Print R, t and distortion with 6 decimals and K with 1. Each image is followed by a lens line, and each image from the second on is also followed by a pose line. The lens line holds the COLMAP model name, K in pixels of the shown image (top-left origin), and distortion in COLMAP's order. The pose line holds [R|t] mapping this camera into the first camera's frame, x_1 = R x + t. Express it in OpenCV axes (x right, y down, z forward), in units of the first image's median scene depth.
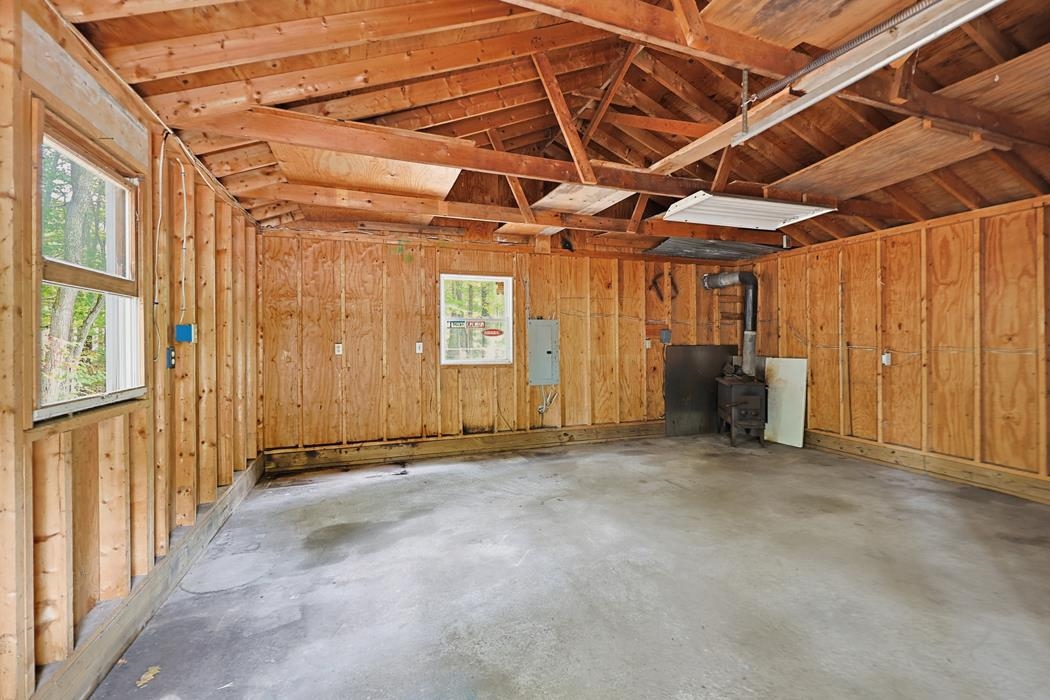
lens RADIAL K [[442.8, 0, 534.9], [0, 442.8, 355.6], [0, 0, 1]] dist [0.000377, 0.000212]
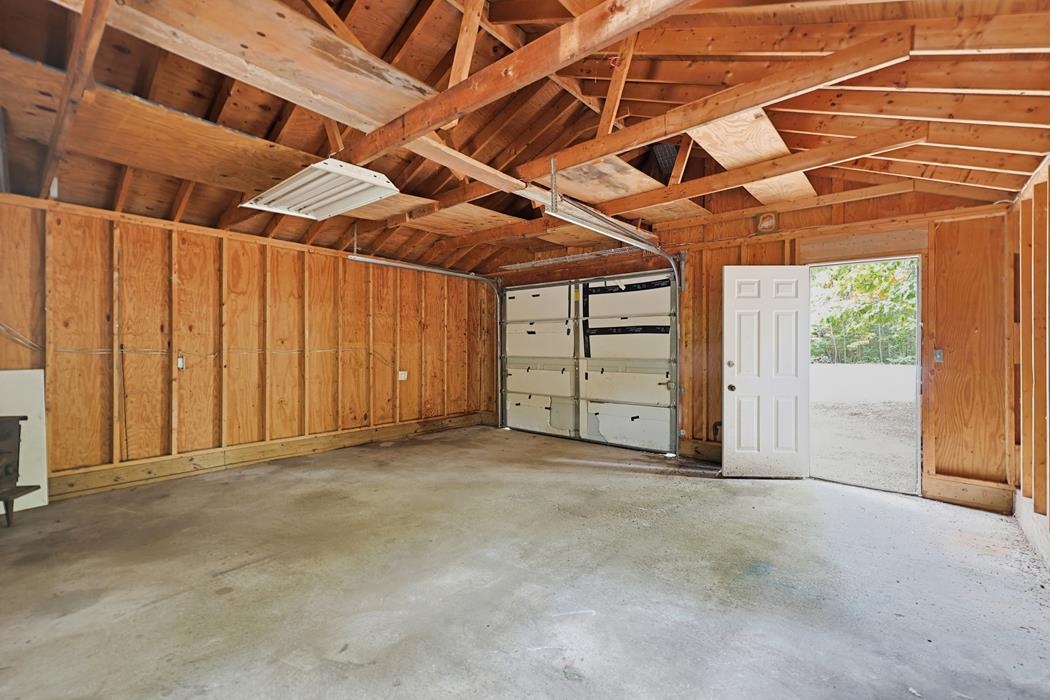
lens RADIAL K [[442.8, 0, 534.9], [0, 442.8, 355.6], [0, 0, 1]] dist [0.000377, 0.000212]
pose [[-0.486310, -0.019159, 0.873576, -0.481830], [0.027186, 0.998944, 0.037043, -0.027060], [-0.873364, 0.041763, -0.485275, 1.011813]]
